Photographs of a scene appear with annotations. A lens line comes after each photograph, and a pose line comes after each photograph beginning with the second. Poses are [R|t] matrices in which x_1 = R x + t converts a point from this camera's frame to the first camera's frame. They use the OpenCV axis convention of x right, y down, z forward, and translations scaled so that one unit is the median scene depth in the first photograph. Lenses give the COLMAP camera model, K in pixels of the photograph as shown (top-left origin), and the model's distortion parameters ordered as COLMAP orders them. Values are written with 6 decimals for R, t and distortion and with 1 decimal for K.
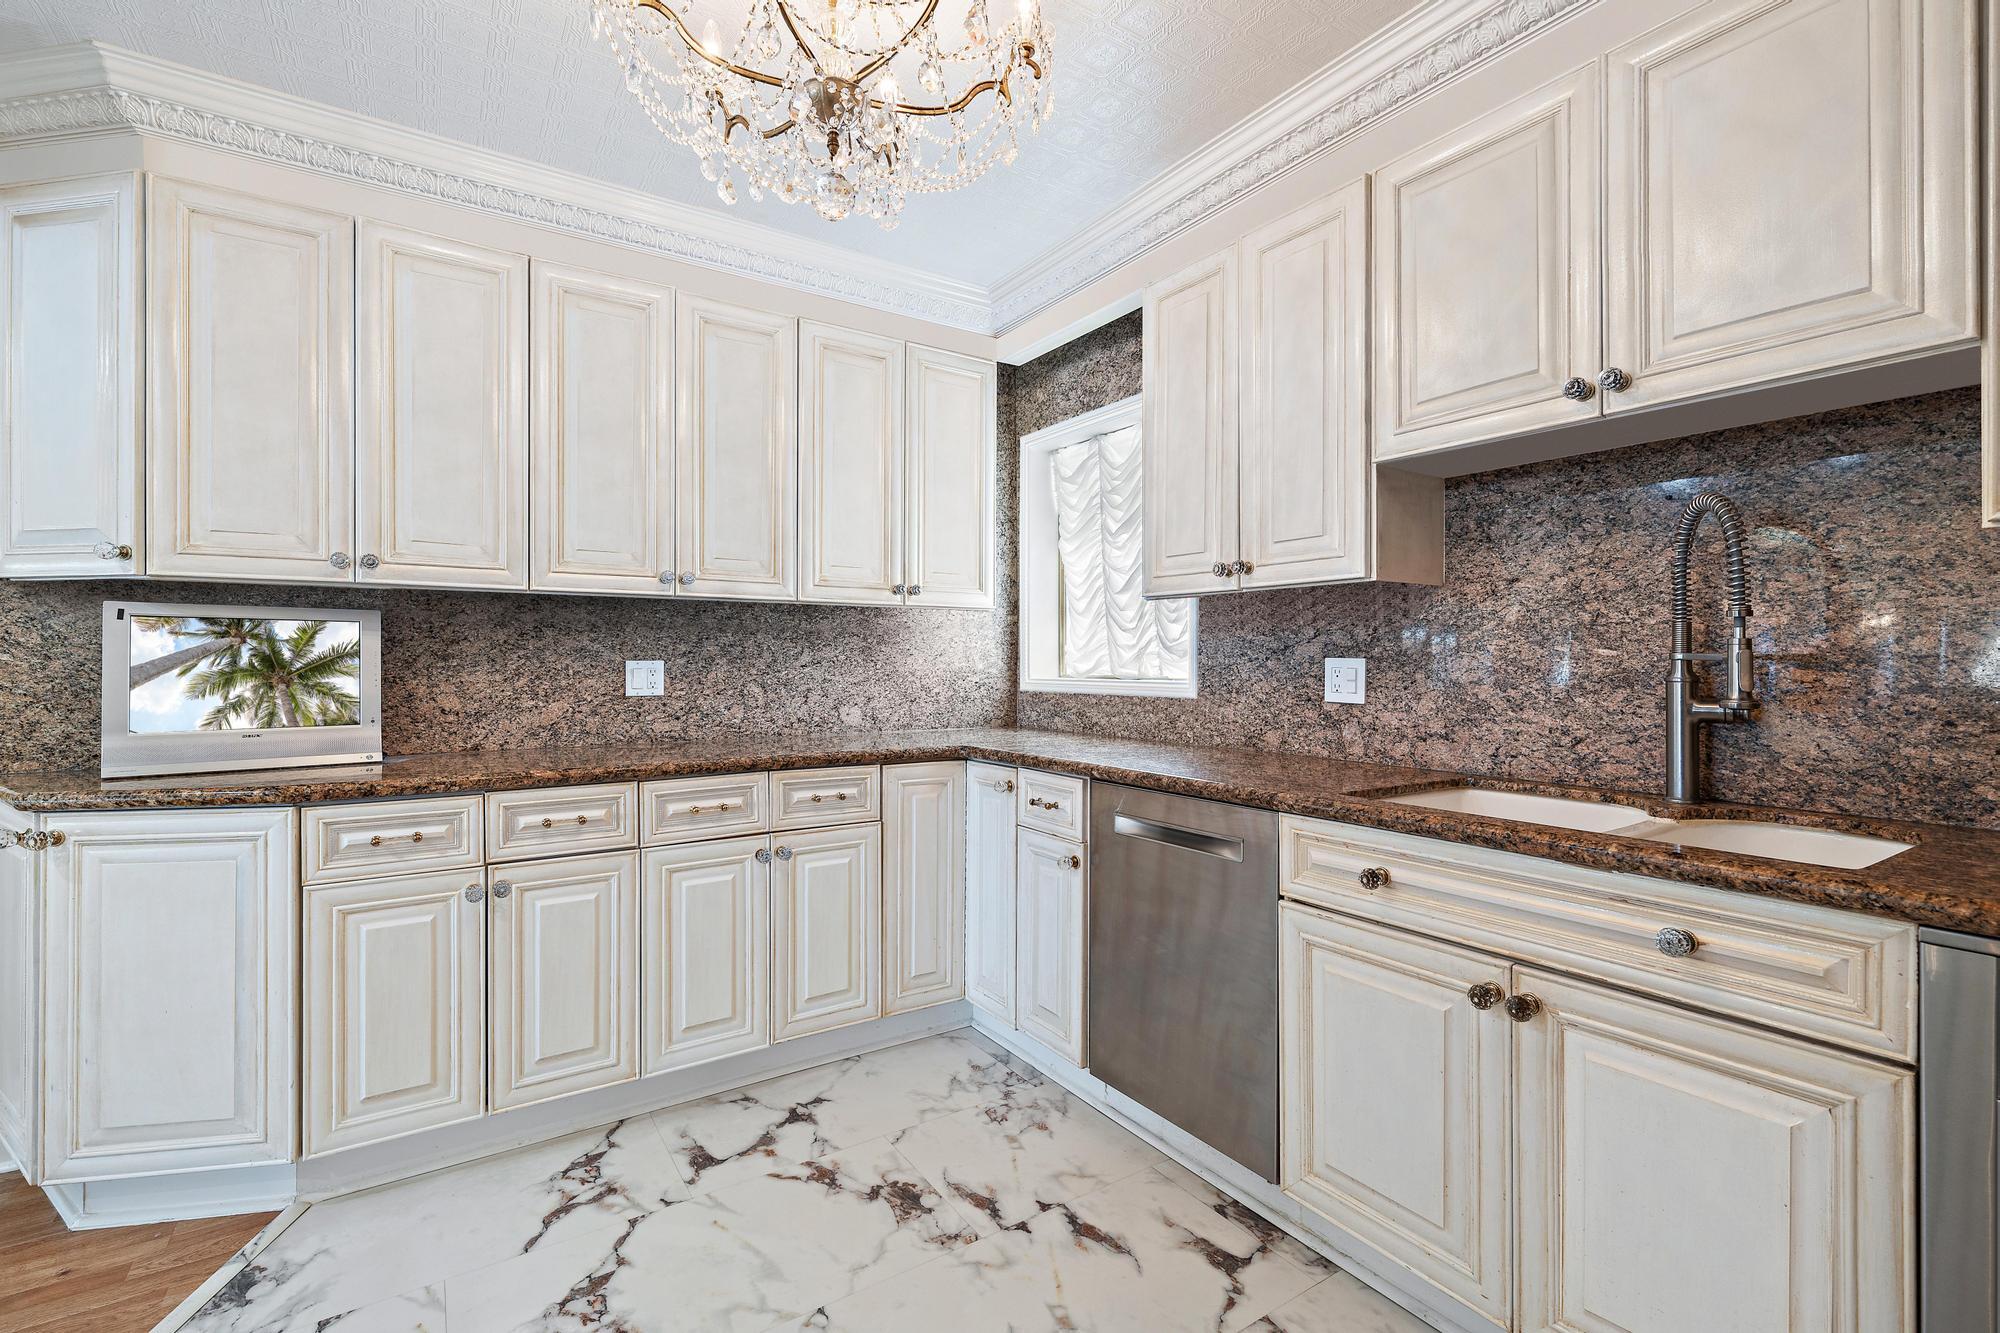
lens RADIAL K [[880.5, 0, 996.5], [0, 880.5, 661.8], [0, 0, 1]] dist [0.002925, -0.000315]
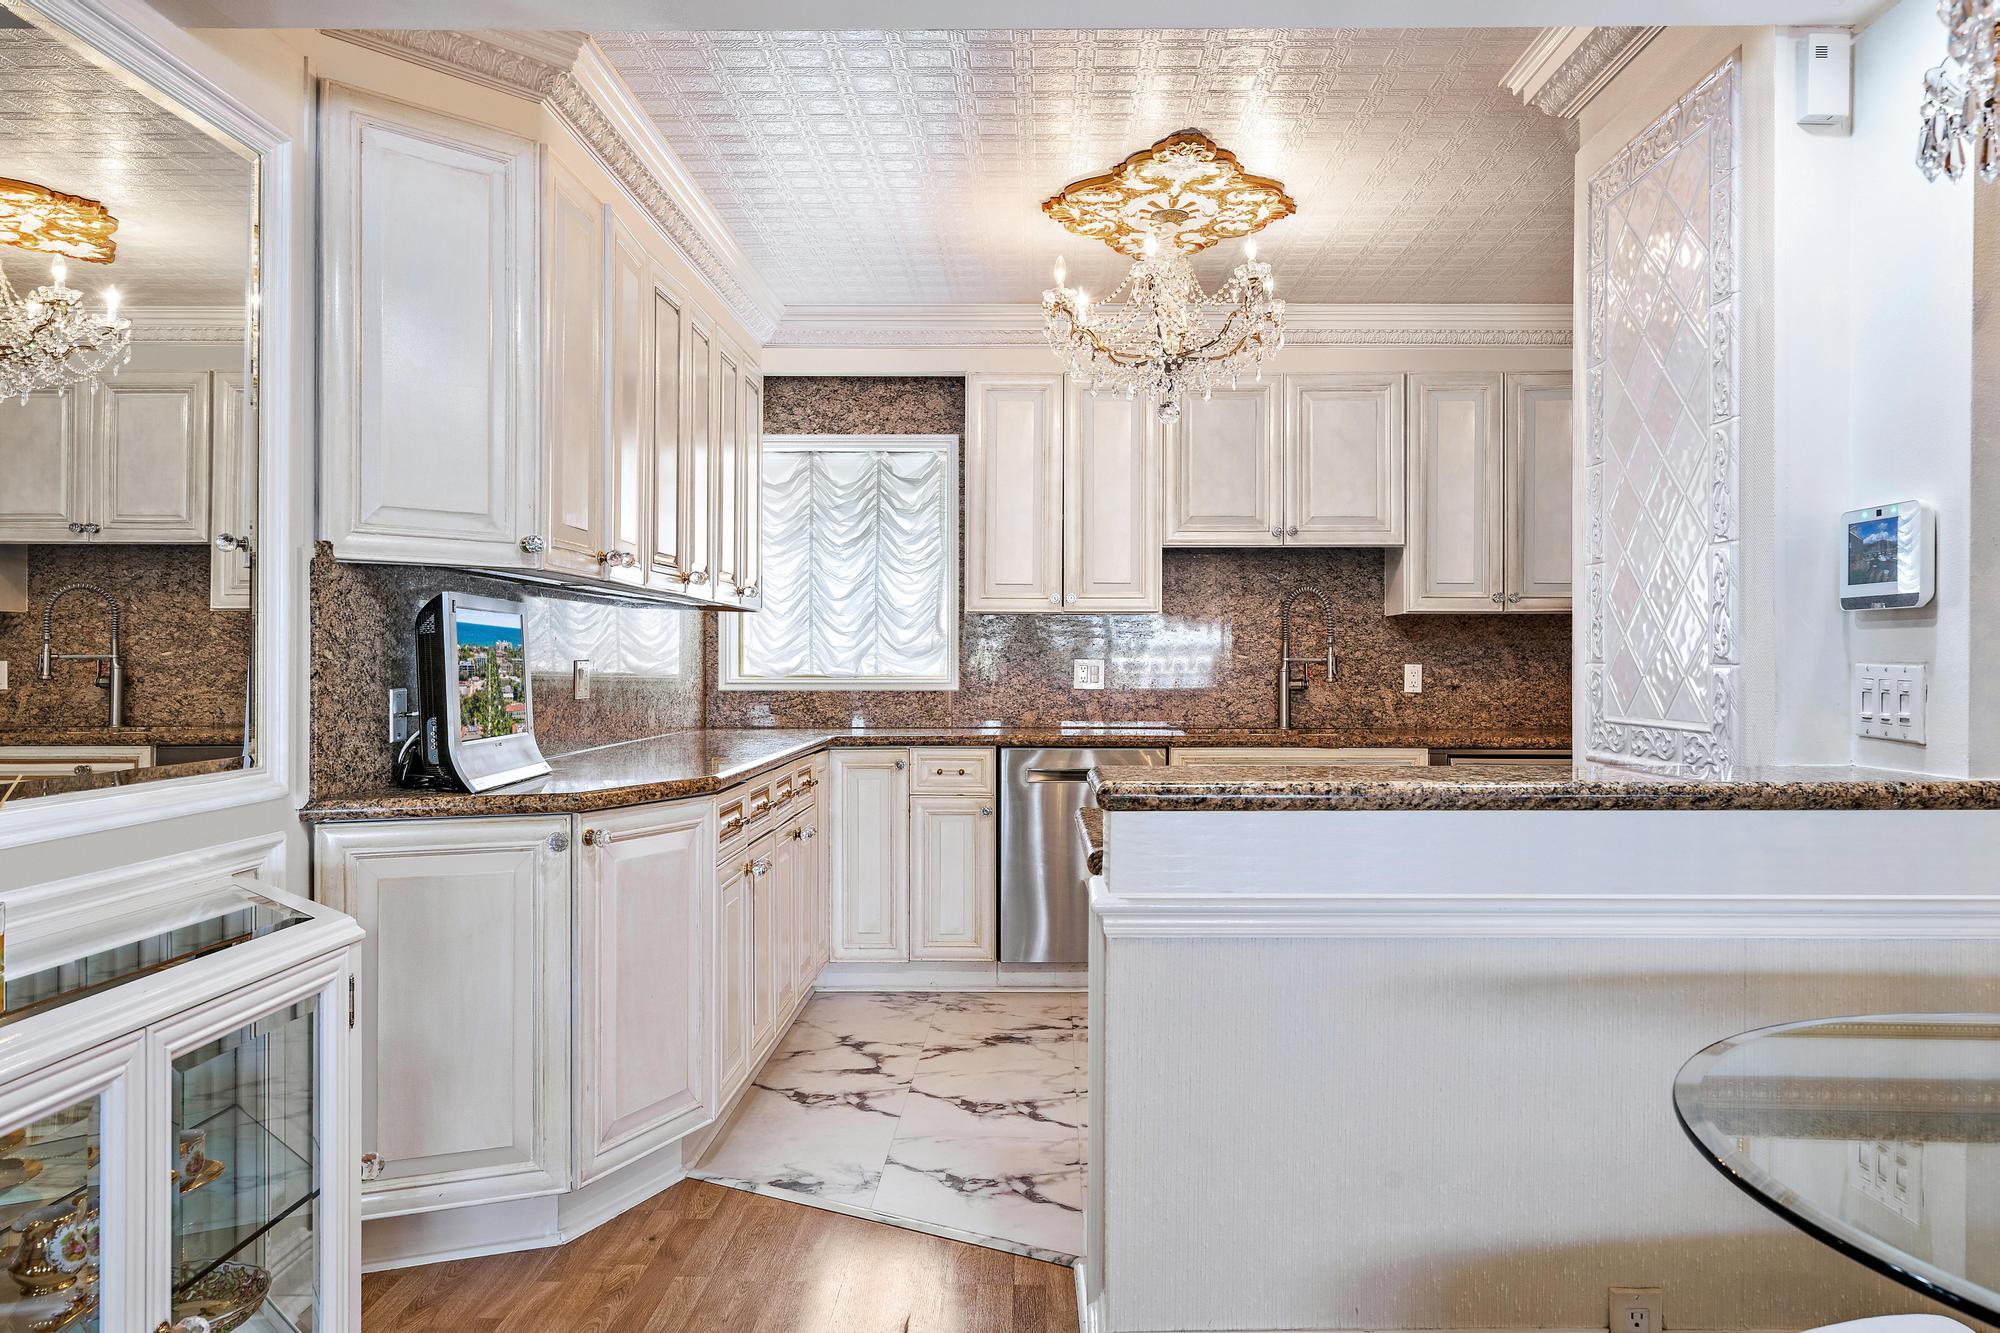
lens RADIAL K [[1363.1, 0, 1006.2], [0, 1363.1, 664.9], [0, 0, 1]] dist [-0.000135, 0.000311]
pose [[0.571254, -0.004967, 0.820758, -1.856042], [-0.000522, 0.999979, 0.006415, -0.011402], [-0.820773, -0.004093, 0.571240, -0.249435]]
